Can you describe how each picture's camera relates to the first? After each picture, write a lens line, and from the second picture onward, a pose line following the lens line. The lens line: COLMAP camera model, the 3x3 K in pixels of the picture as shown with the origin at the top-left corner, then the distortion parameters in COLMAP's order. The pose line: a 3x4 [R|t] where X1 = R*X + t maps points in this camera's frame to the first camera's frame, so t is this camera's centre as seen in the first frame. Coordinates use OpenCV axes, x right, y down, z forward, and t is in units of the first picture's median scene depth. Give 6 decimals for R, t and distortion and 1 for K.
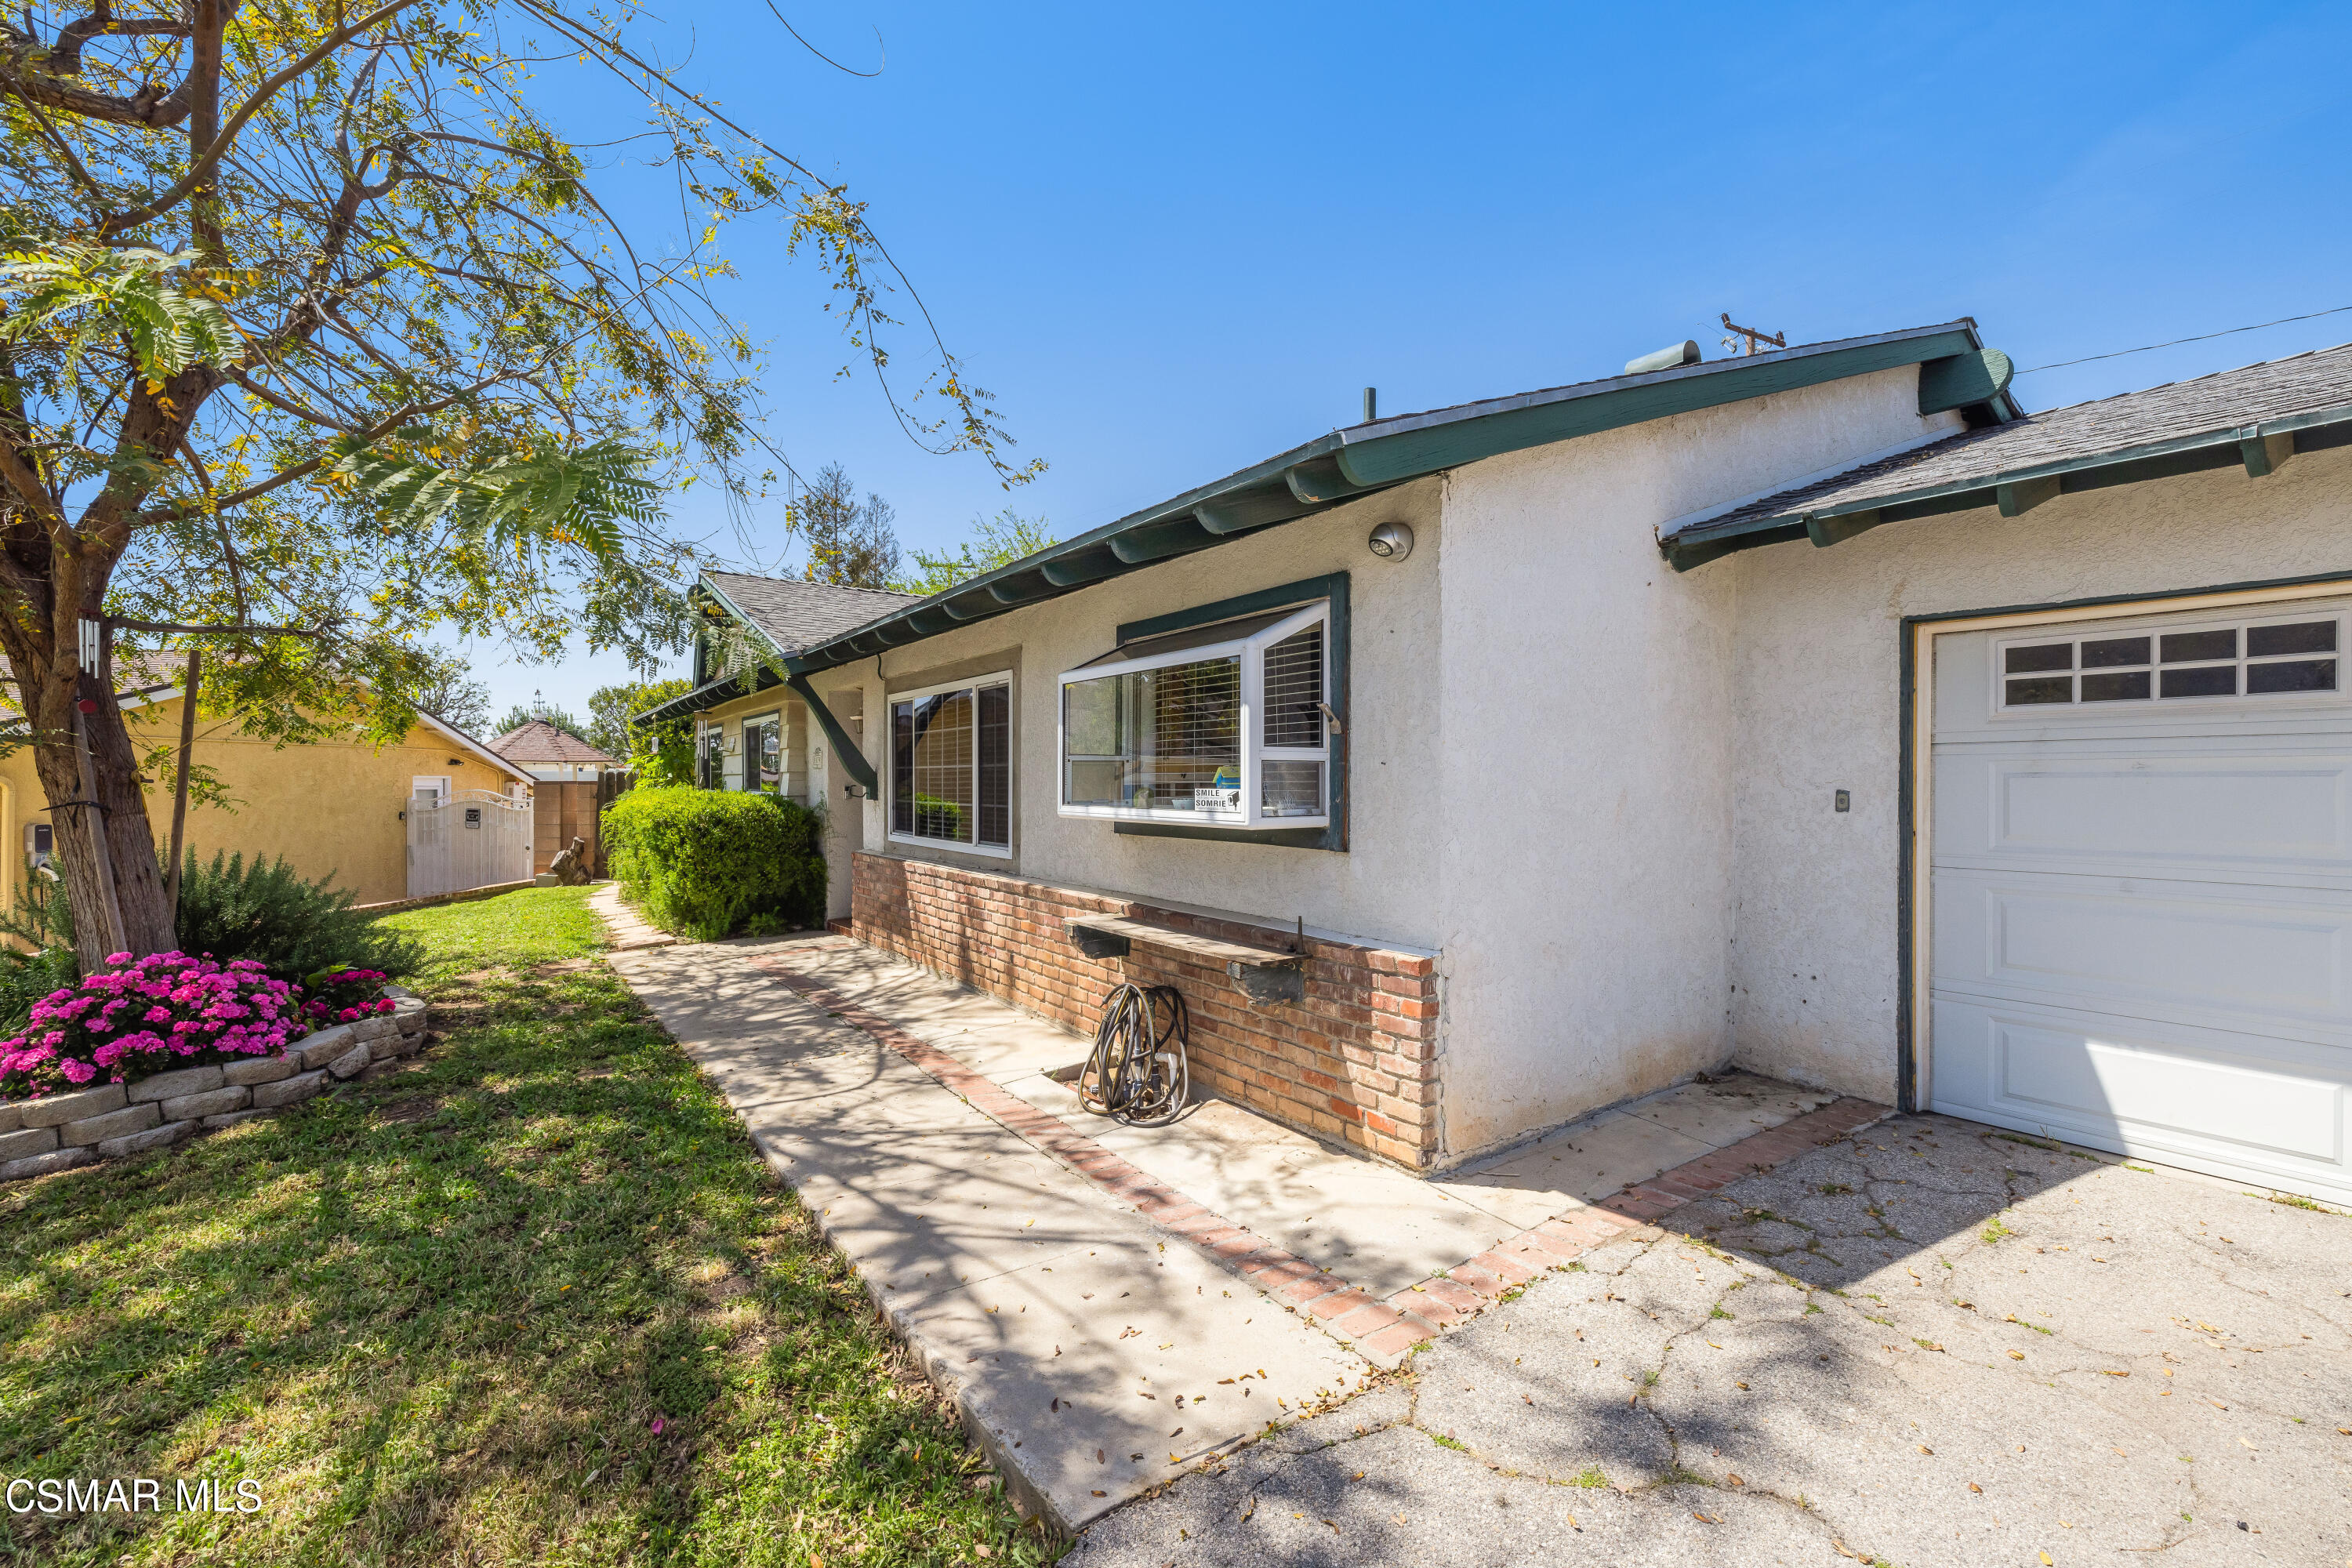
lens RADIAL K [[1018.0, 0, 1184.8], [0, 1018.0, 768.3], [0, 0, 1]] dist [-0.001041, -0.000280]
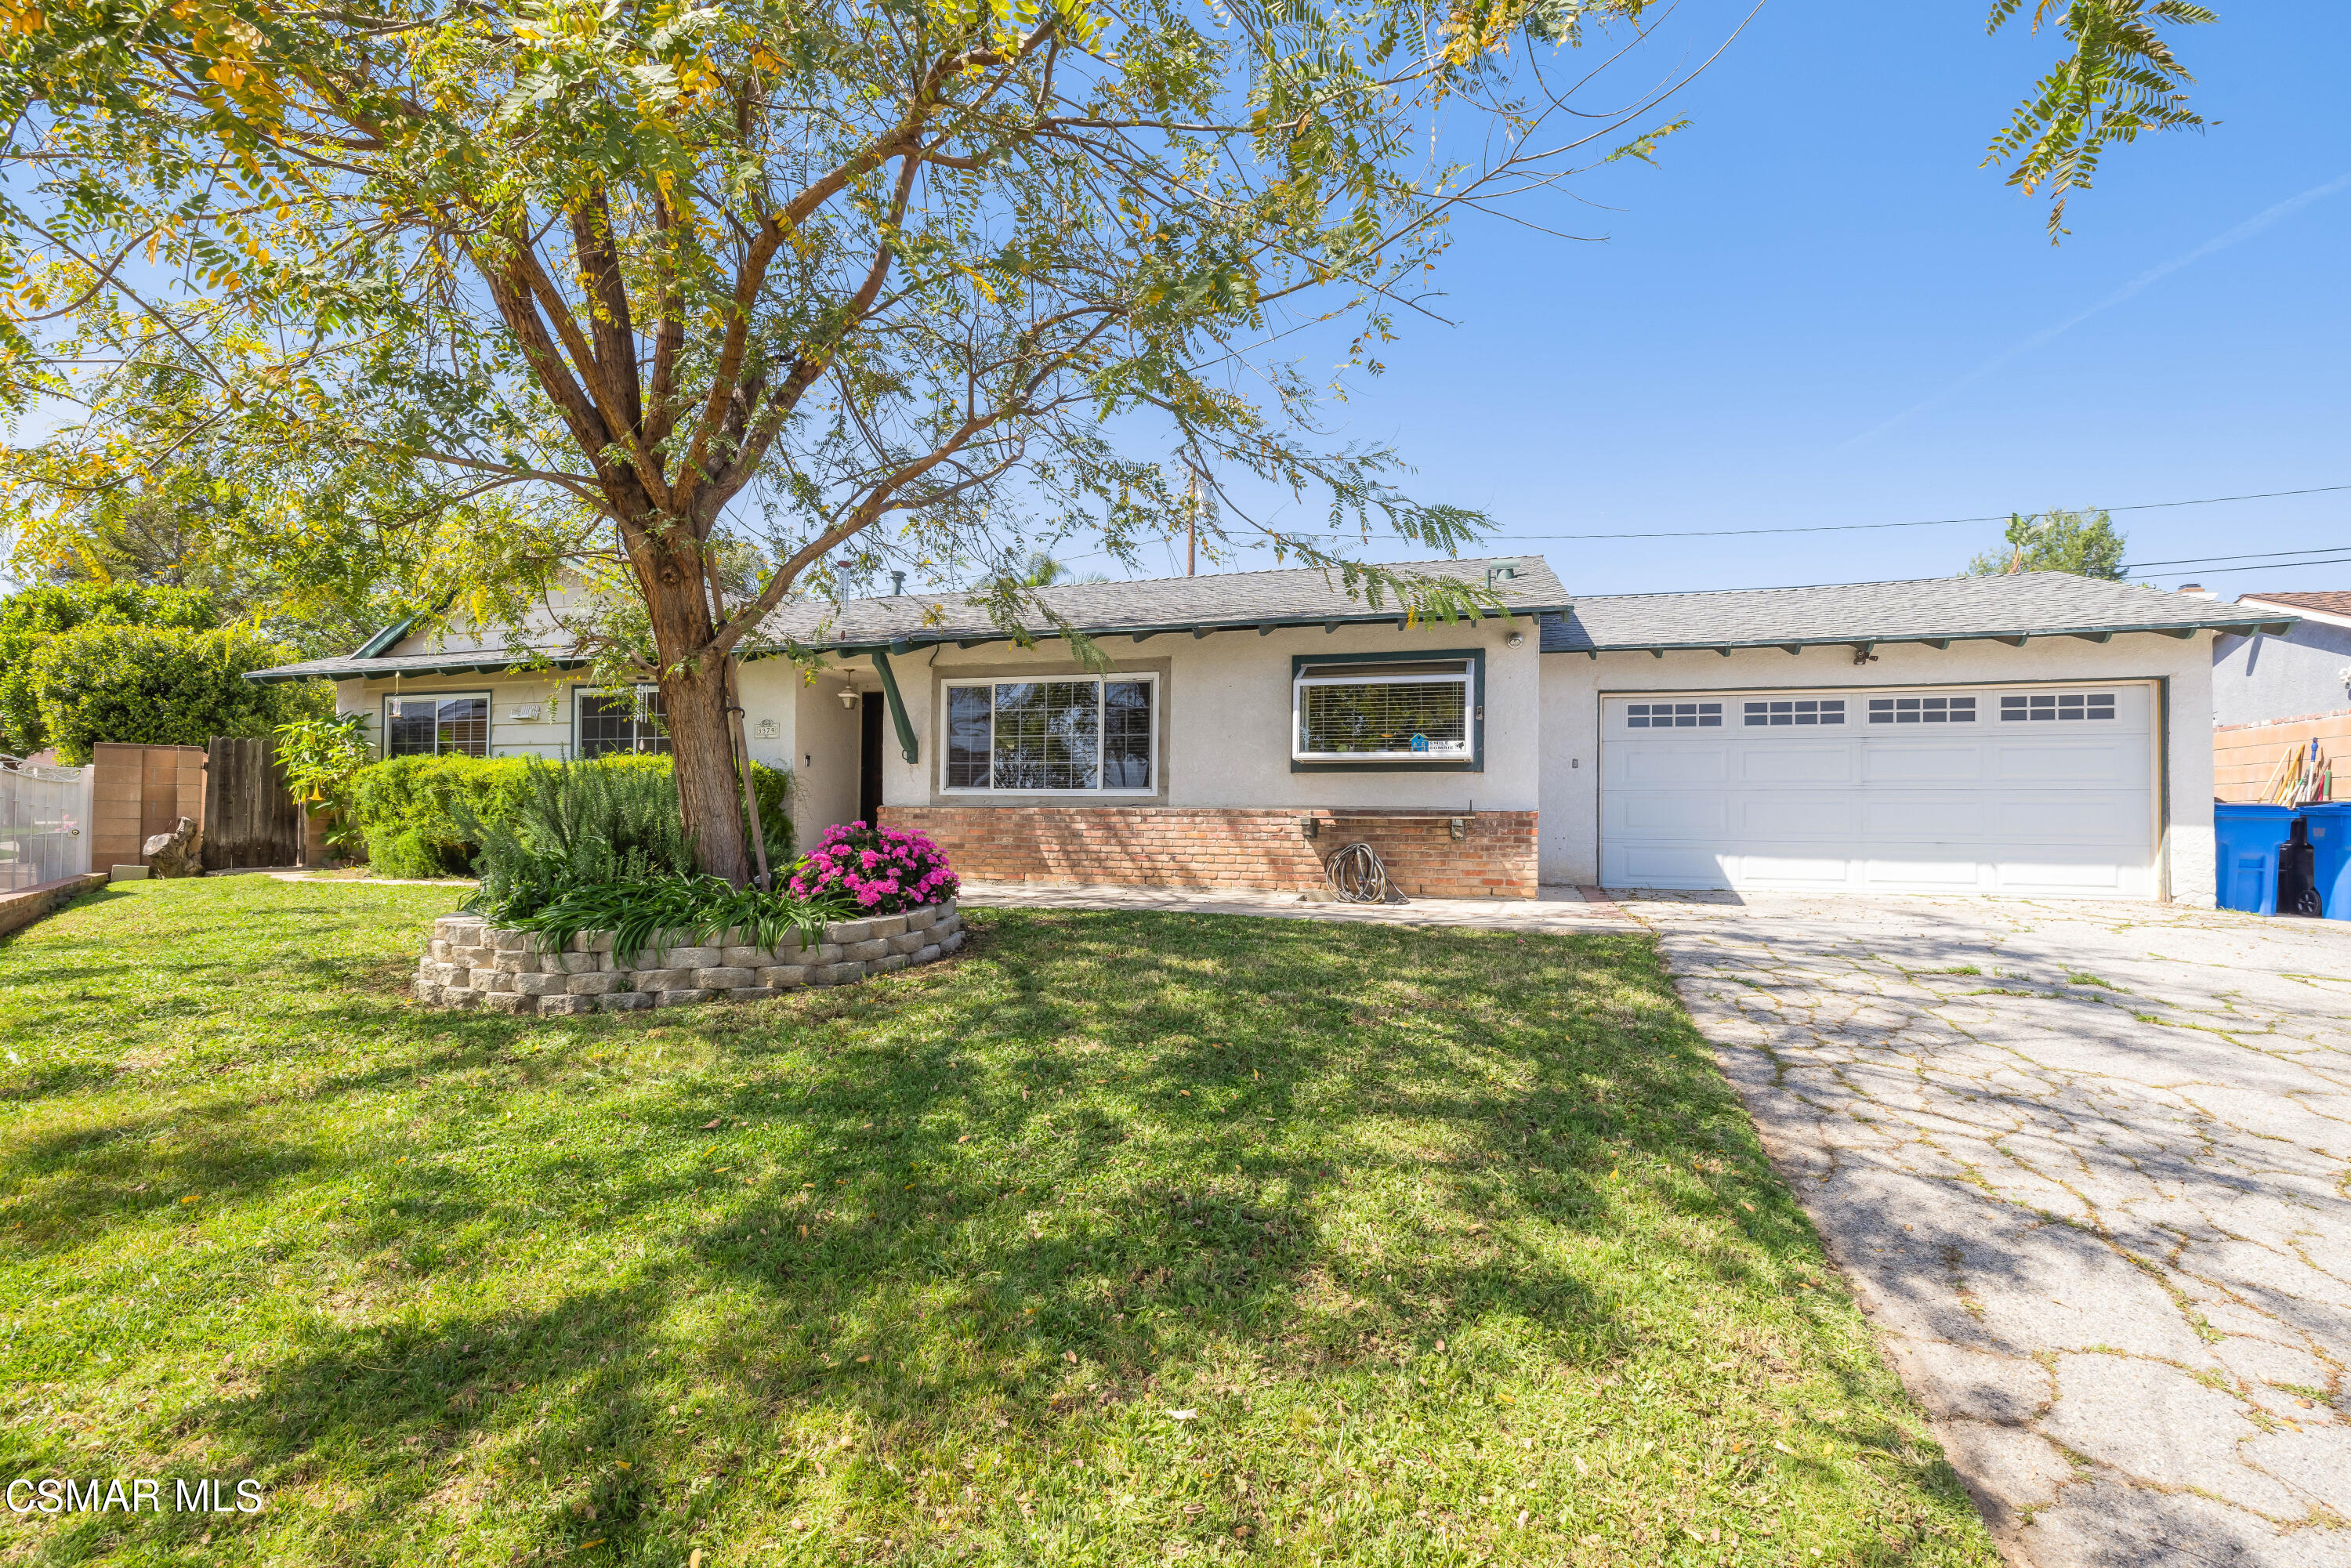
lens RADIAL K [[1036.0, 0, 1177.7], [0, 1036.0, 780.8], [0, 0, 1]] dist [-0.002839, 0.000186]
pose [[0.785466, 0.033930, 0.617974, -1.787712], [-0.018539, 0.999338, -0.031306, 0.185701], [-0.618627, 0.013133, 0.785575, -0.384810]]
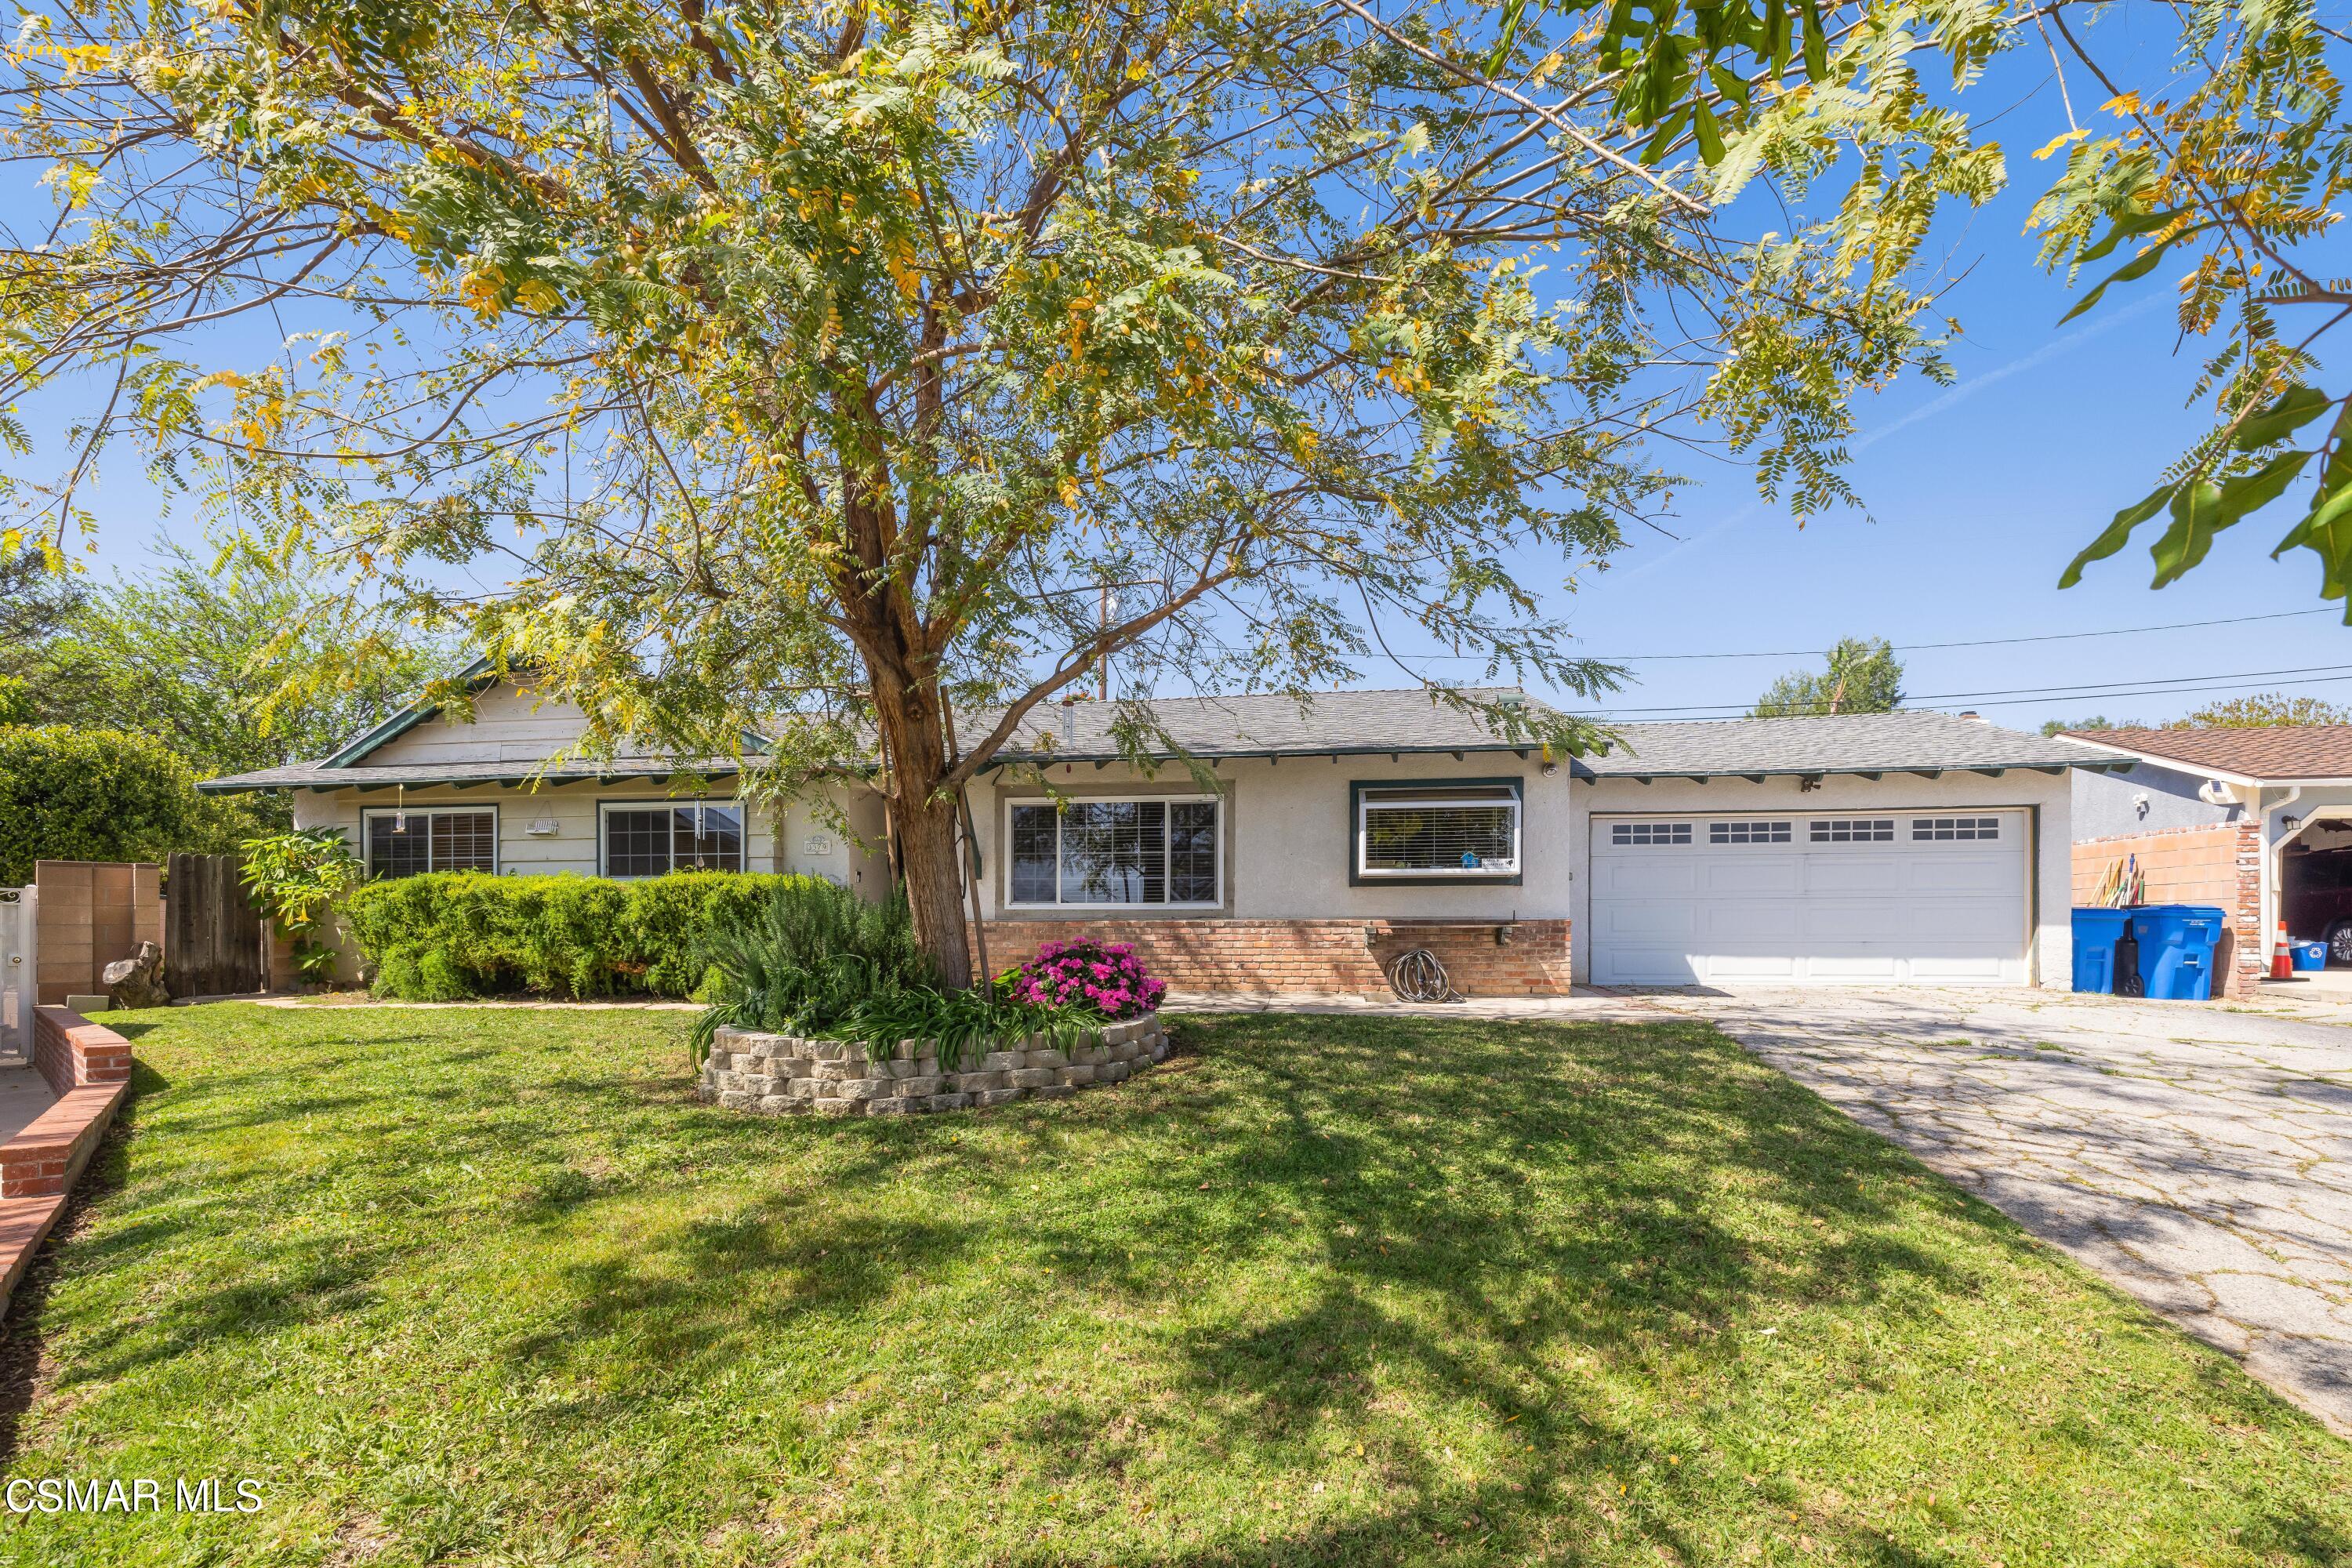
lens RADIAL K [[1053.5, 0, 1183.7], [0, 1053.5, 909.4], [0, 0, 1]] dist [0.003263, -0.000352]
pose [[0.678984, 0.014127, 0.734017, -2.371746], [-0.007296, 0.999895, -0.012494, 0.181358], [-0.734117, 0.003128, 0.679016, -0.179935]]
